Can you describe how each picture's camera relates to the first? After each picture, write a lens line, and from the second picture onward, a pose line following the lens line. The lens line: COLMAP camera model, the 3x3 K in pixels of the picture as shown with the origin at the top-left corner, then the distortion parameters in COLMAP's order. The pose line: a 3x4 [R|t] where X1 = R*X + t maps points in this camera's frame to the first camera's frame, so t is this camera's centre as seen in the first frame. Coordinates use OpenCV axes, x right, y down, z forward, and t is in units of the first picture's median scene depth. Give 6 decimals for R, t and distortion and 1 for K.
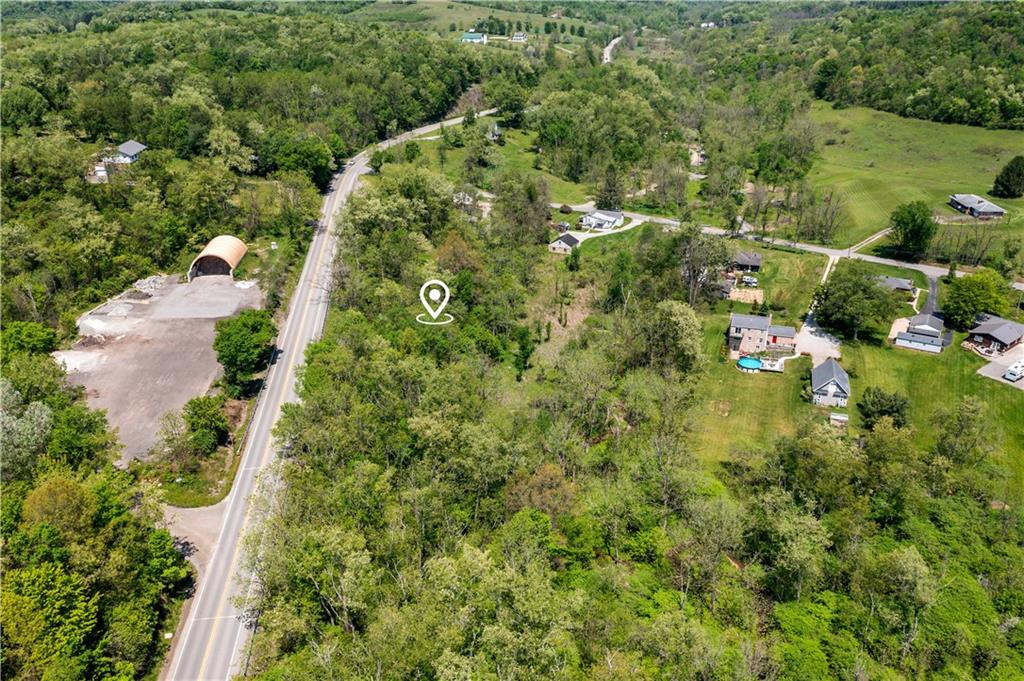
lens RADIAL K [[814.7, 0, 509.8], [0, 814.7, 342.1], [0, 0, 1]] dist [-0.013099, 0.006267]
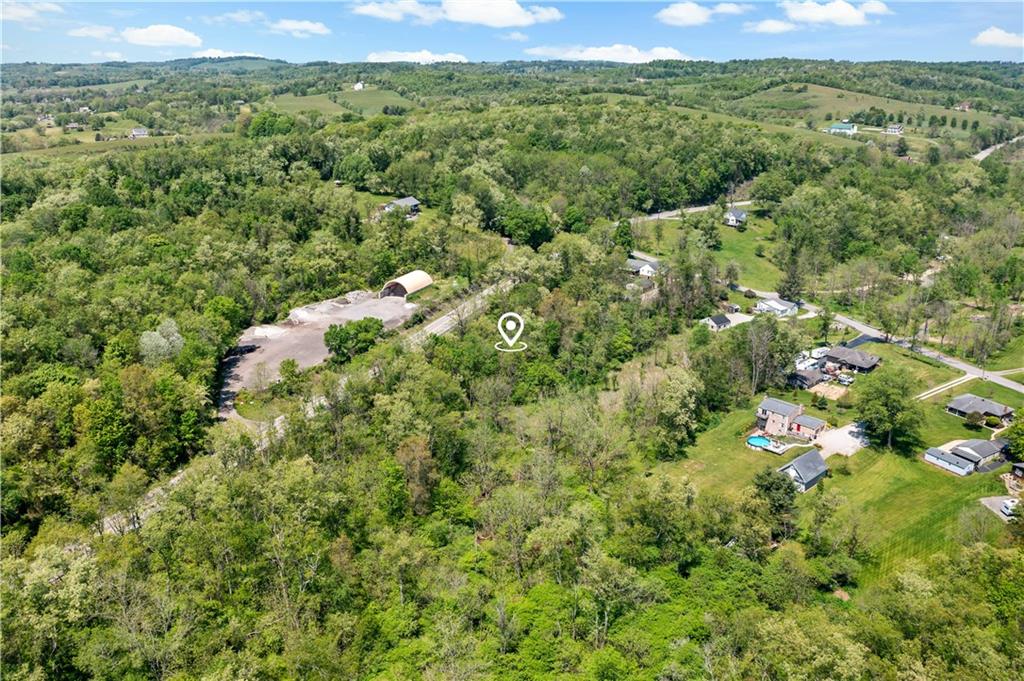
lens RADIAL K [[814.7, 0, 509.8], [0, 814.7, 342.1], [0, 0, 1]] dist [-0.013099, 0.006267]
pose [[0.868625, 0.166092, -0.466802, 0.402260], [-0.205746, 0.977984, -0.034878, 0.001830], [0.450732, 0.126338, 0.883674, -0.107482]]
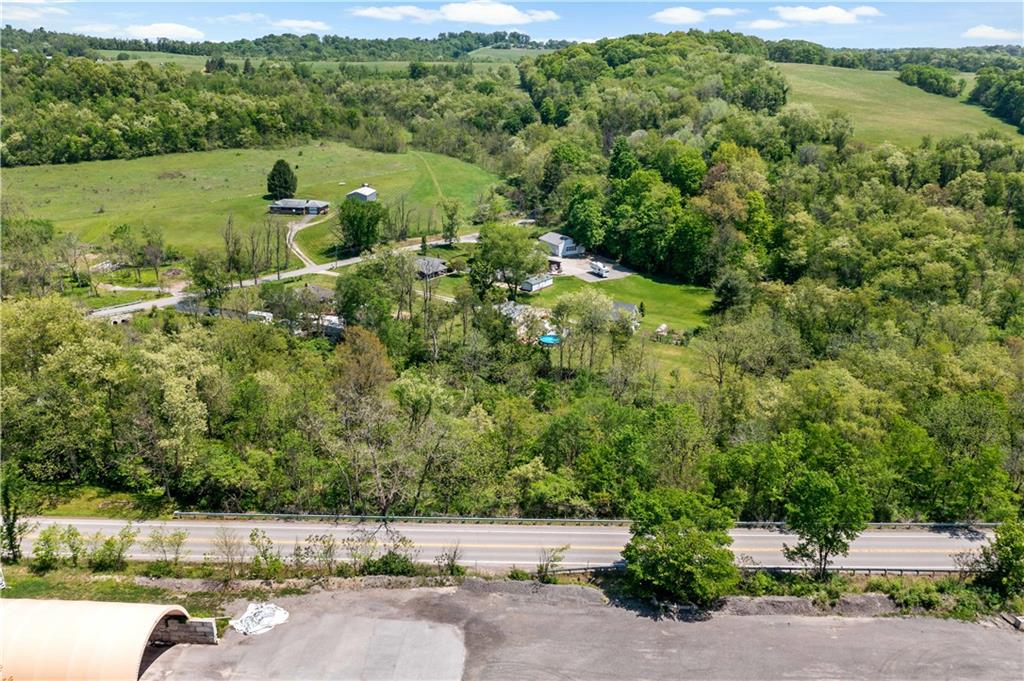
lens RADIAL K [[814.7, 0, 509.8], [0, 814.7, 342.1], [0, 0, 1]] dist [-0.013099, 0.006267]
pose [[0.138063, -0.331602, 0.933262, -0.552840], [0.407730, 0.877765, 0.251565, -0.207322], [-0.902604, 0.345788, 0.256391, 0.661682]]
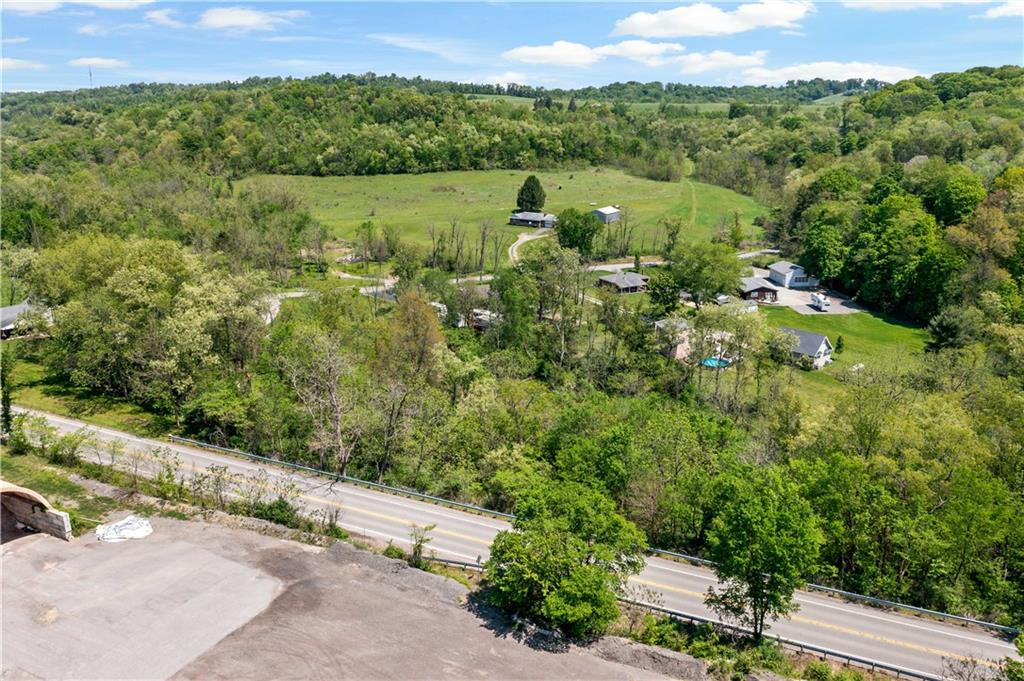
lens RADIAL K [[814.7, 0, 509.8], [0, 814.7, 342.1], [0, 0, 1]] dist [-0.013099, 0.006267]
pose [[0.526045, -0.235728, 0.817134, -0.460654], [0.348072, 0.936337, 0.046038, -0.096607], [-0.775966, 0.260203, 0.574606, 0.549767]]
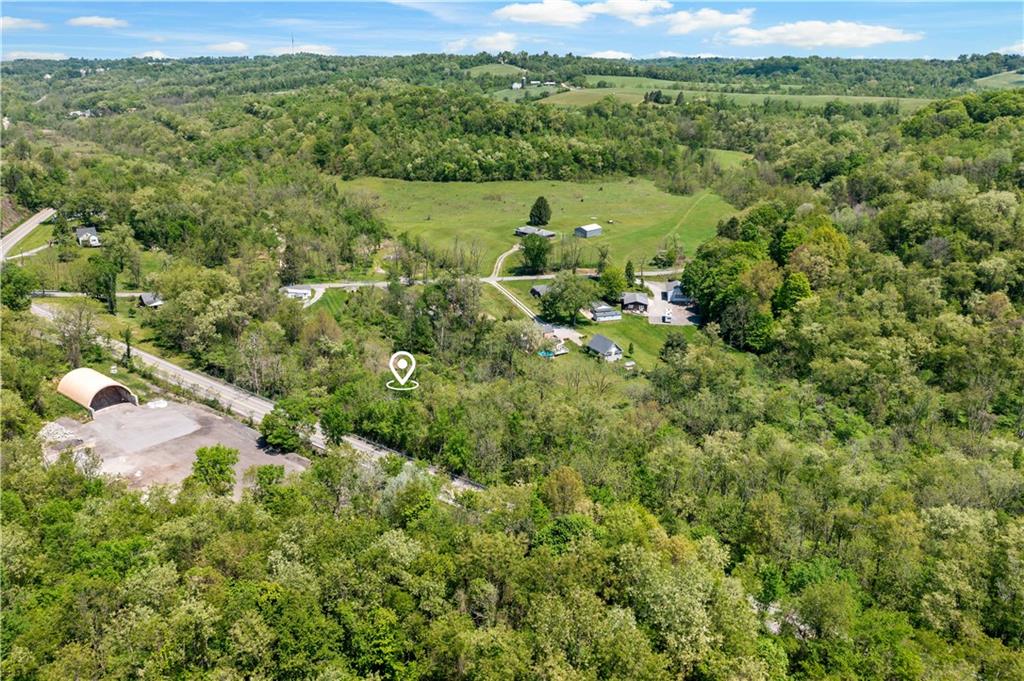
lens RADIAL K [[814.7, 0, 509.8], [0, 814.7, 342.1], [0, 0, 1]] dist [-0.013099, 0.006267]
pose [[0.701977, -0.231454, 0.673541, -0.596056], [0.288073, 0.957179, 0.028688, -0.044559], [-0.651339, 0.173890, 0.738593, -0.015546]]
